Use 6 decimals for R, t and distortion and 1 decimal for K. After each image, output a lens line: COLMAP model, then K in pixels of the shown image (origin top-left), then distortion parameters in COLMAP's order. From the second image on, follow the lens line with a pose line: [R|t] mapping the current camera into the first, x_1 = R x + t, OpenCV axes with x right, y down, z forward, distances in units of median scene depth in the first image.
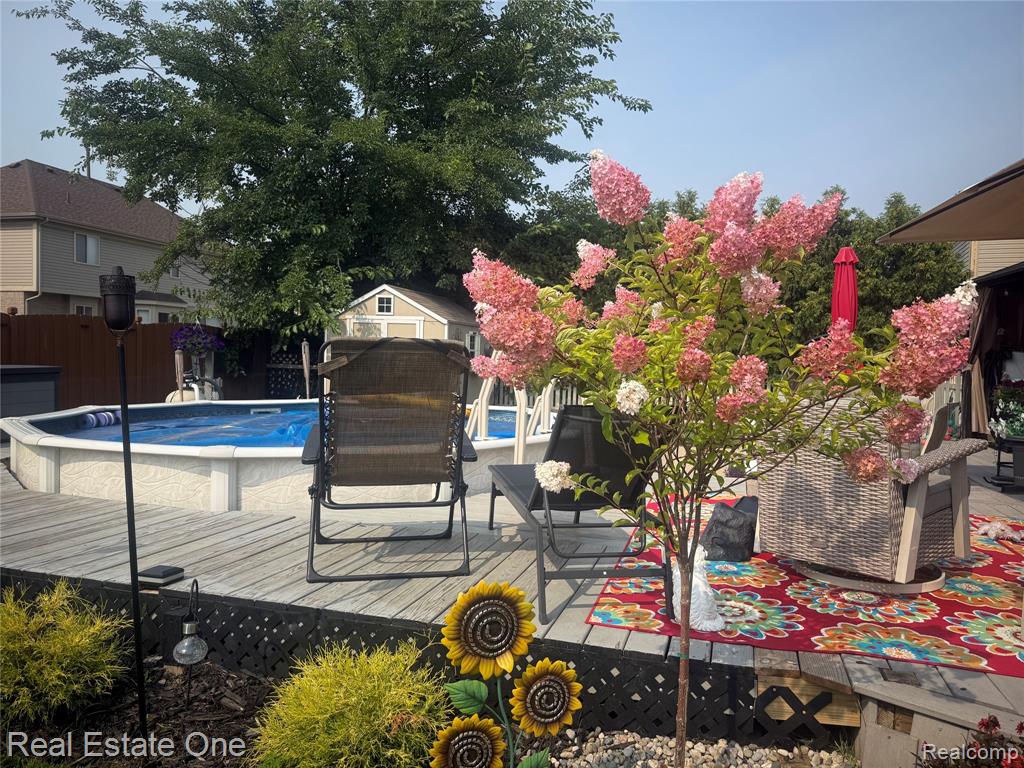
lens RADIAL K [[766.9, 0, 509.2], [0, 766.9, 377.7], [0, 0, 1]] dist [0.067095, -0.031049]
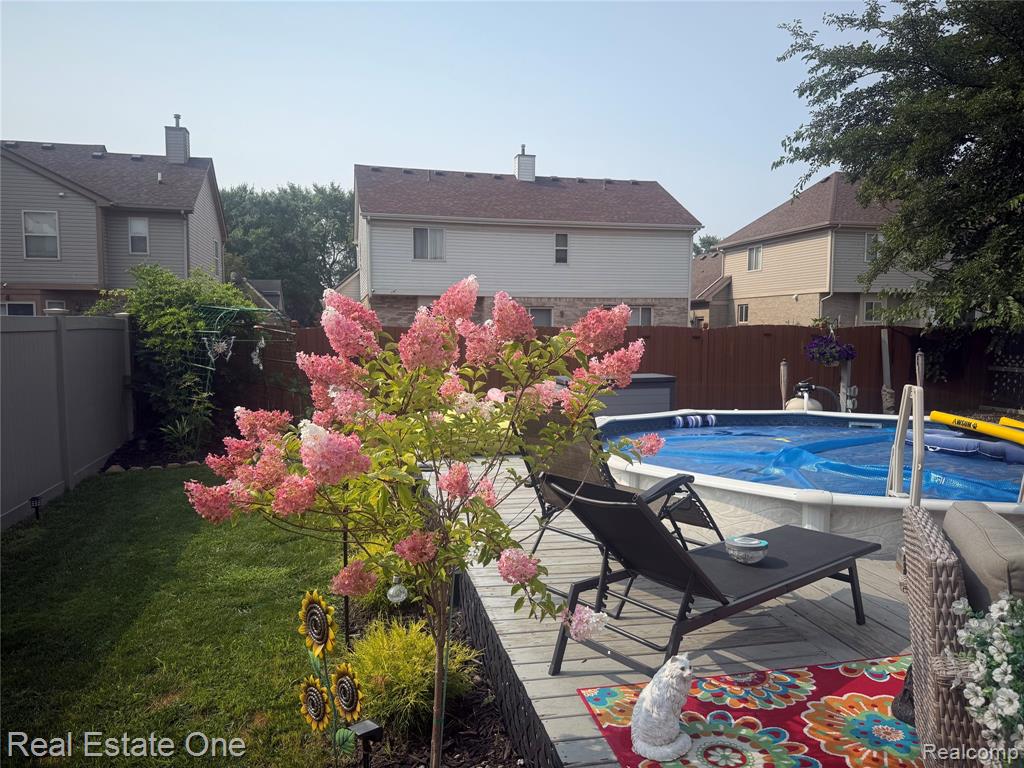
lens RADIAL K [[766.9, 0, 507.9], [0, 766.9, 380.4], [0, 0, 1]] dist [0.067095, -0.031049]
pose [[0.463949, 0.043528, -0.884792, 0.234174], [-0.014047, 0.999028, 0.041782, -0.033094], [0.885750, -0.006956, 0.464110, 0.111504]]
